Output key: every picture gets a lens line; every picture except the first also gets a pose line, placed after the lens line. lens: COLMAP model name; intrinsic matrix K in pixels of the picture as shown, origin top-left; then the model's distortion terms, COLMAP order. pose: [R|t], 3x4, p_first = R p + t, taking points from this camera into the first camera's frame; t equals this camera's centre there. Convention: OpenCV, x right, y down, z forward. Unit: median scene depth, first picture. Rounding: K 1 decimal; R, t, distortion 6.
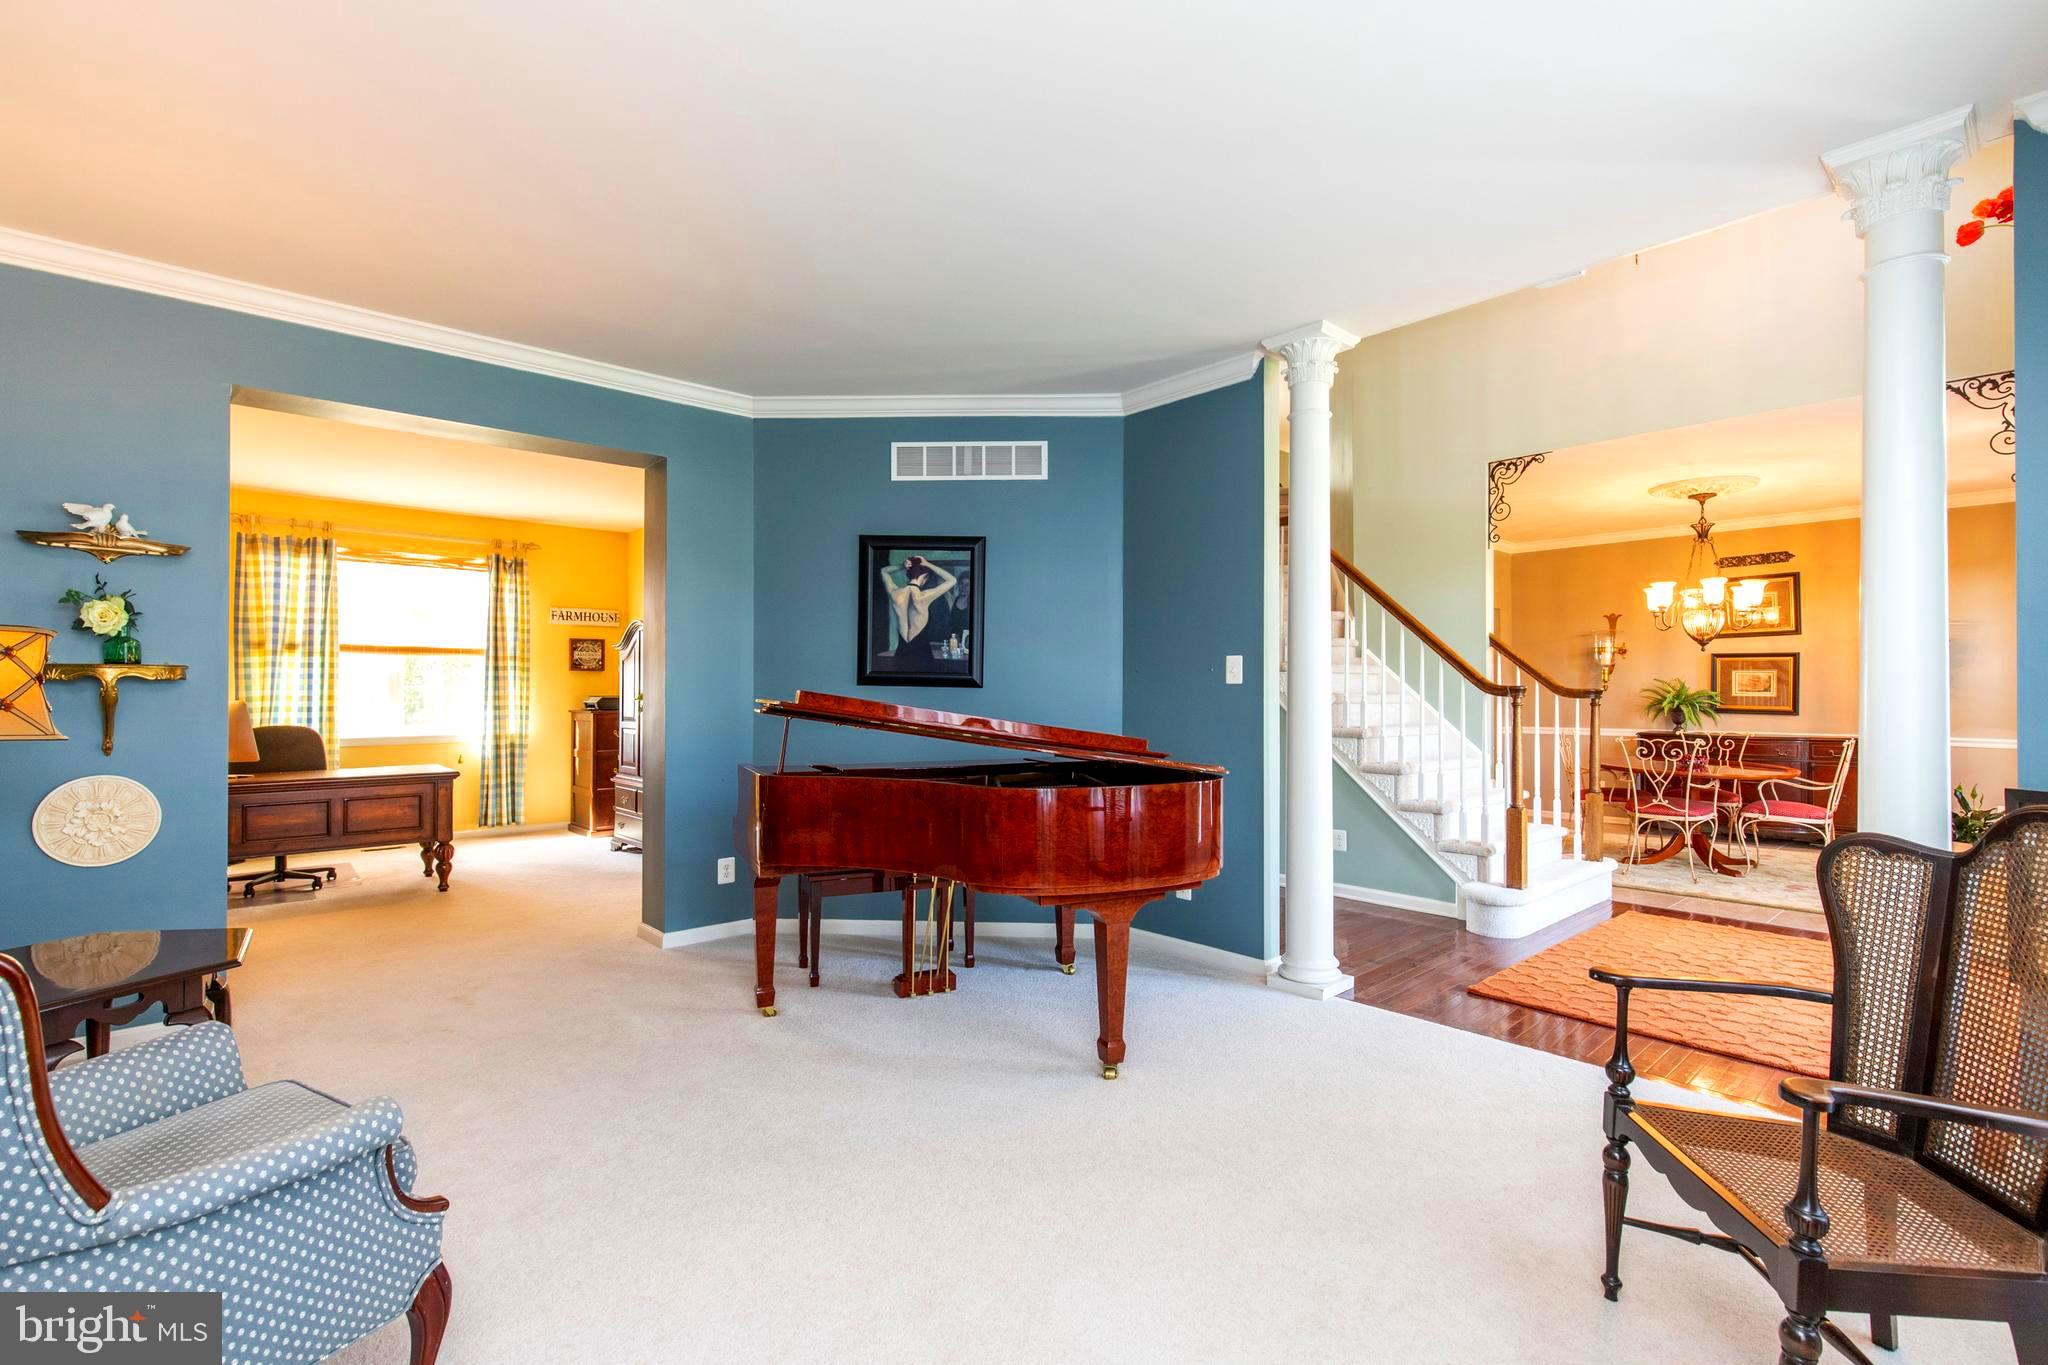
lens RADIAL K [[905.2, 0, 1052.2], [0, 905.2, 685.1], [0, 0, 1]] dist [0.003509, 0.000445]
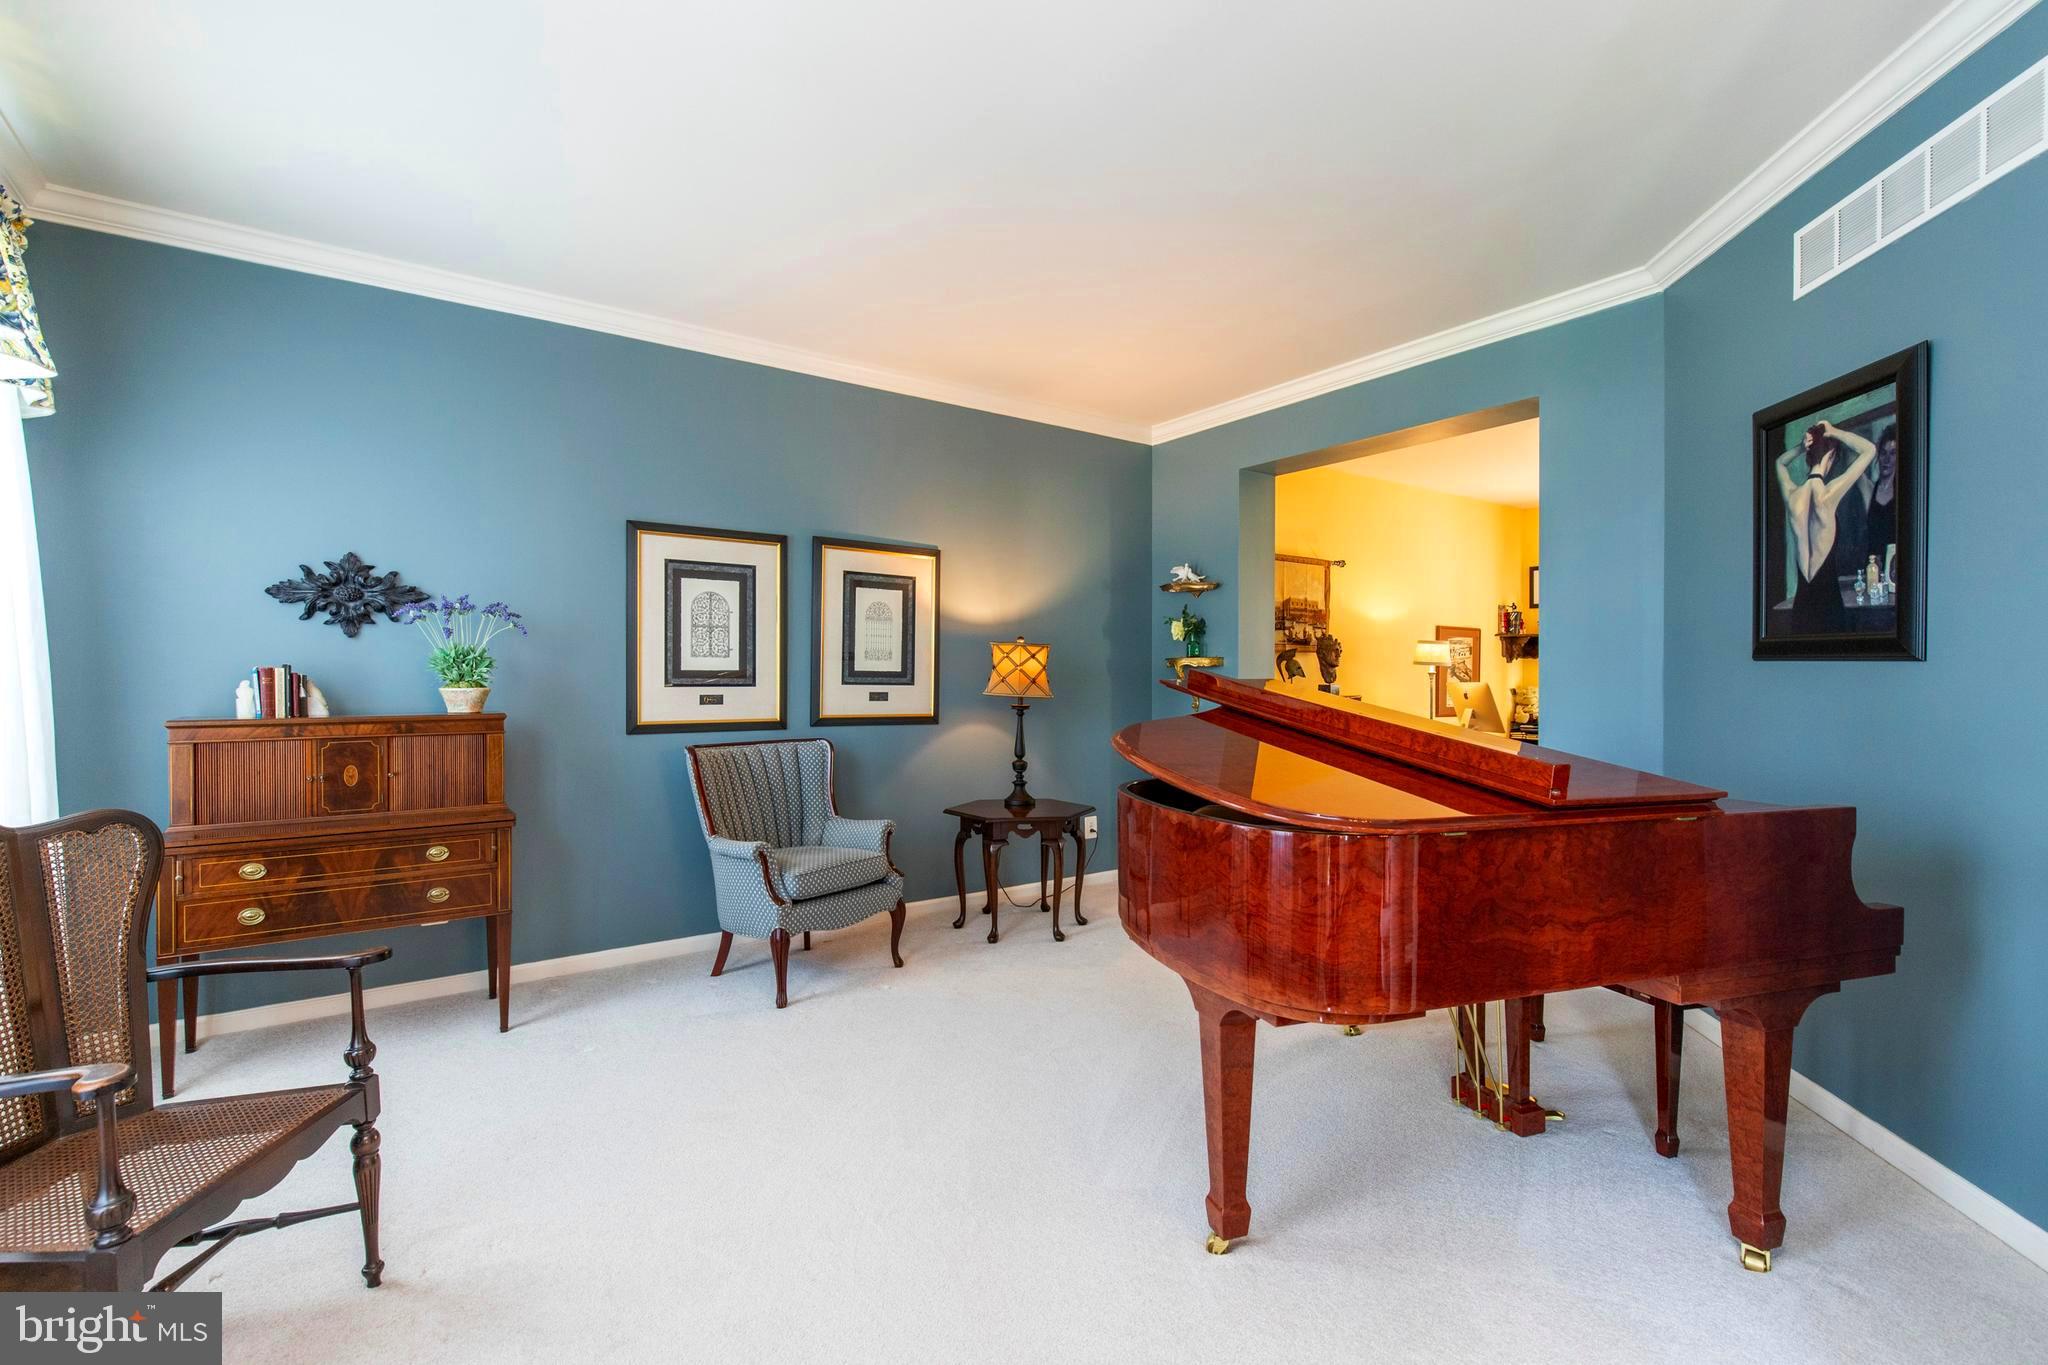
lens RADIAL K [[921.6, 0, 1024.0], [0, 921.6, 682.5], [0, 0, 1]] dist [0.001137, -0.000069]
pose [[-0.118993, 0.003137, -0.992890, 0.461102], [0.003321, 0.999991, 0.002761, 0.011591], [0.992890, -0.002969, -0.119002, 0.588844]]
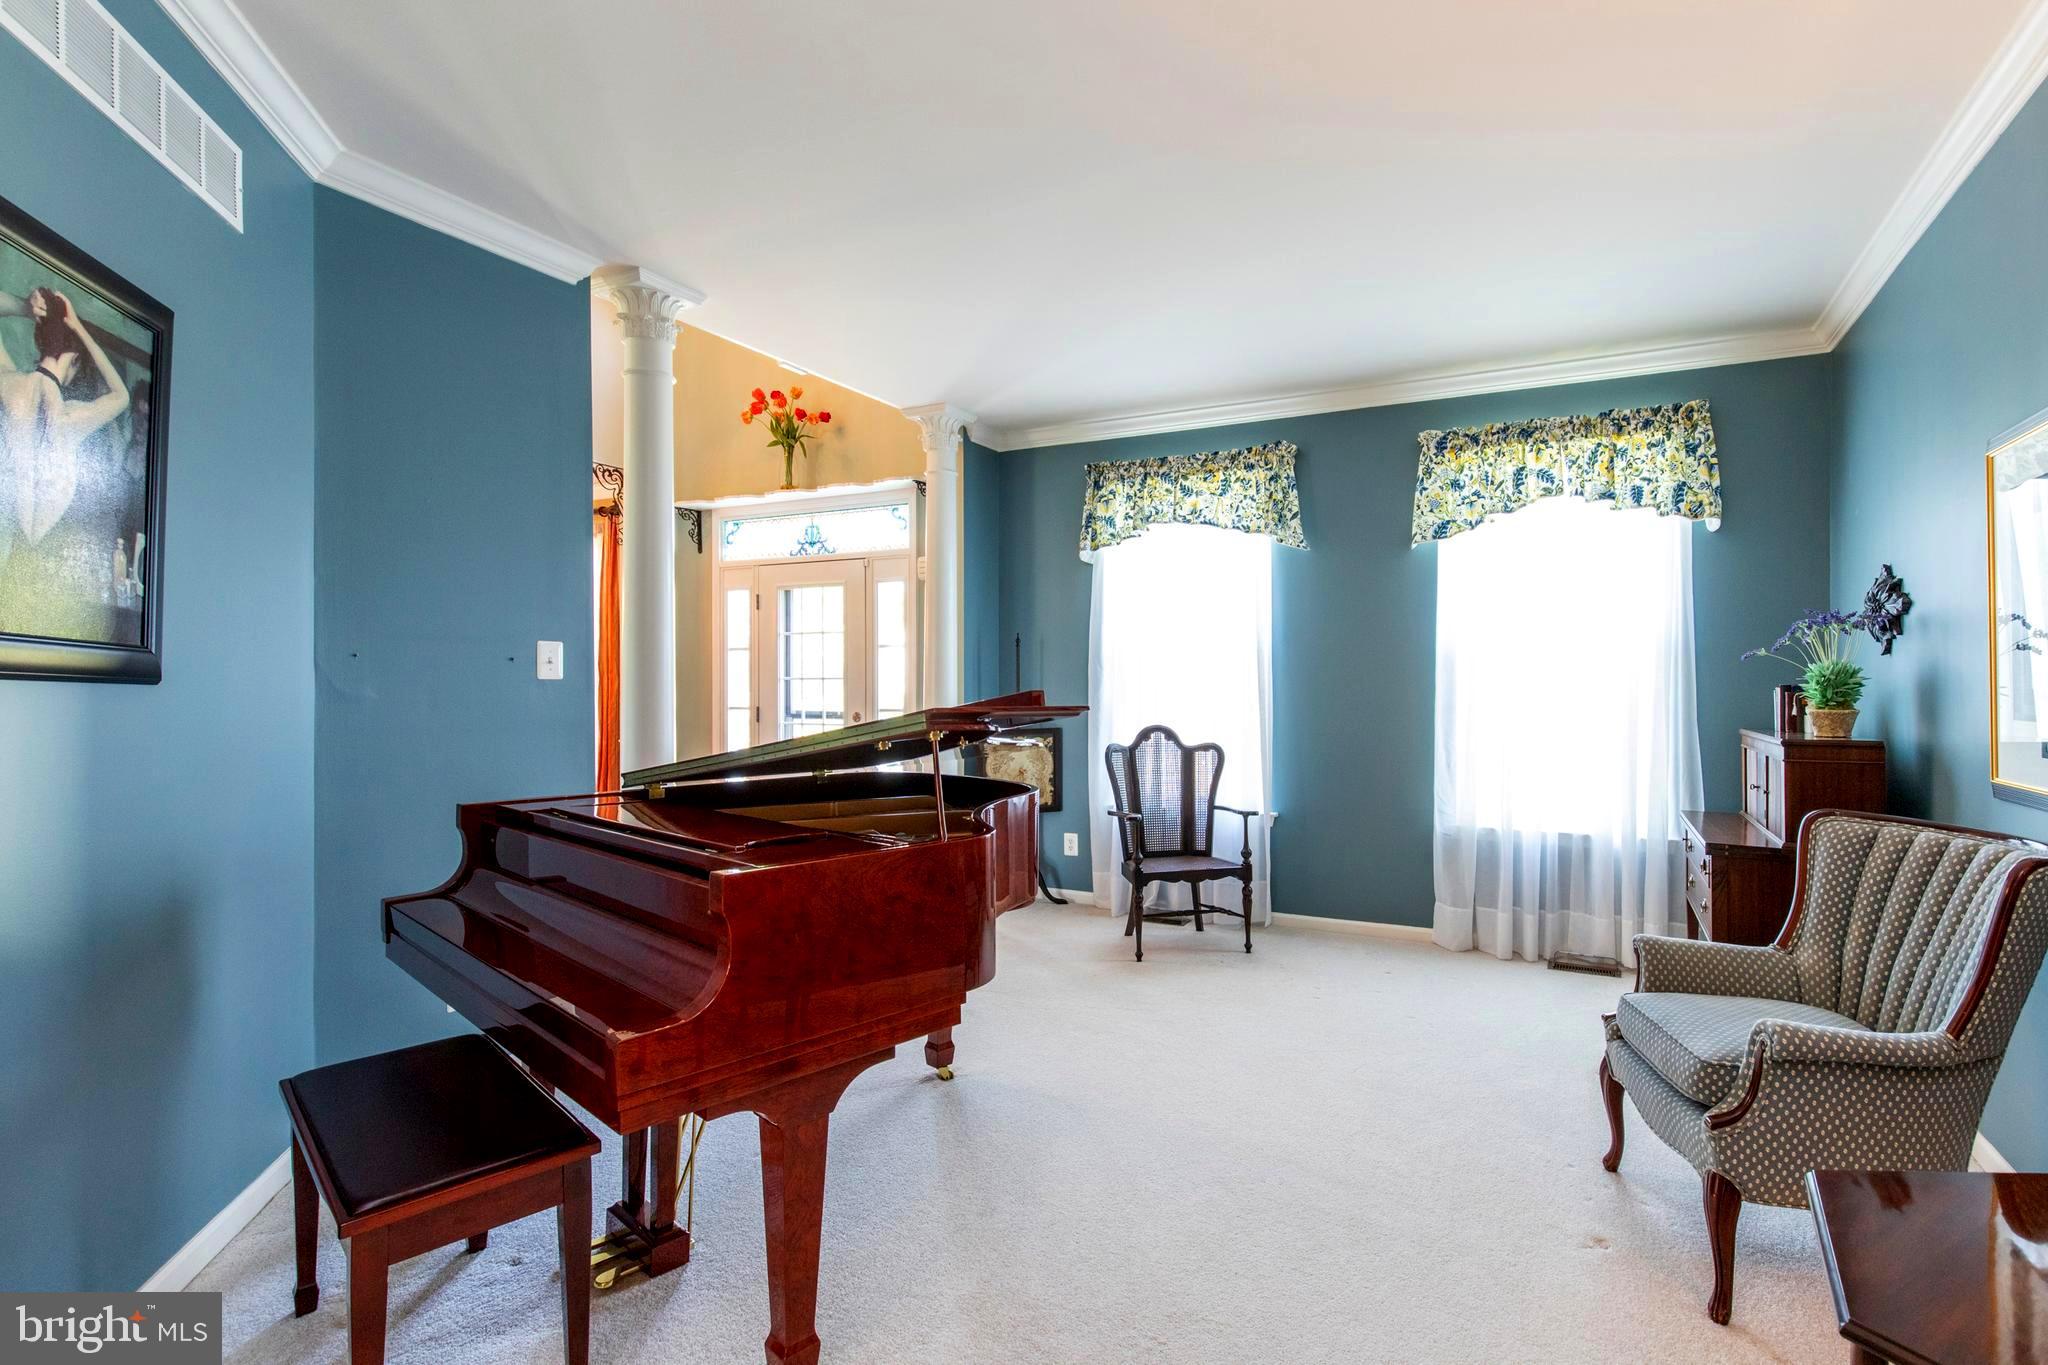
lens RADIAL K [[979.6, 0, 1024.0], [0, 979.6, 682.5], [0, 0, 1]] dist [0.001458, 0.000237]
pose [[-0.288472, 0.000036, 0.957488, -0.602435], [-0.012236, 0.999918, -0.003724, -0.000508], [-0.957410, -0.012790, -0.288448, 0.759193]]
